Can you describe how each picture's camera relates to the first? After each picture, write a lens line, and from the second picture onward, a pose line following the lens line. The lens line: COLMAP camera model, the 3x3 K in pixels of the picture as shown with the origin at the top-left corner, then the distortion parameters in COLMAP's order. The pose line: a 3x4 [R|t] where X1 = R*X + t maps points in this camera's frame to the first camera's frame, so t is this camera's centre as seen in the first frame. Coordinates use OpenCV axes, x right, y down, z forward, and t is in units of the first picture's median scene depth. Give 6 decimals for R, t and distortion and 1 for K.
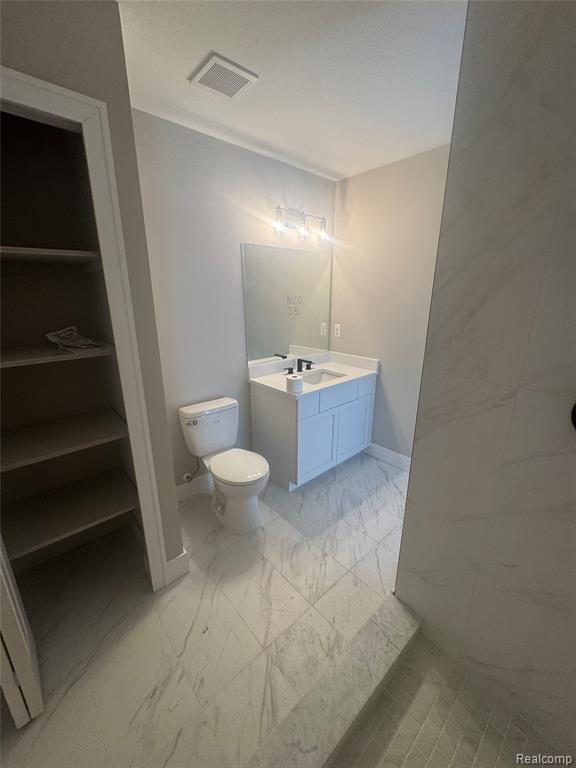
lens RADIAL K [[306.7, 0, 288.4], [0, 306.7, 383.5], [0, 0, 1]] dist [-0.001418, -0.000219]
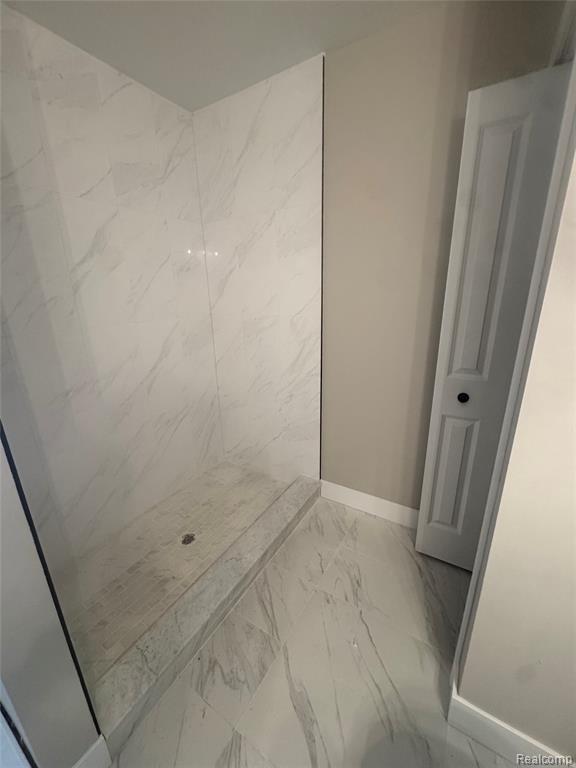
lens RADIAL K [[306.7, 0, 288.4], [0, 306.7, 383.5], [0, 0, 1]] dist [-0.001418, -0.000219]
pose [[-0.958872, 0.105995, -0.263304, 0.069026], [-0.054302, 0.842016, 0.536712, -0.294681], [0.278595, 0.528937, -0.801630, 1.294956]]
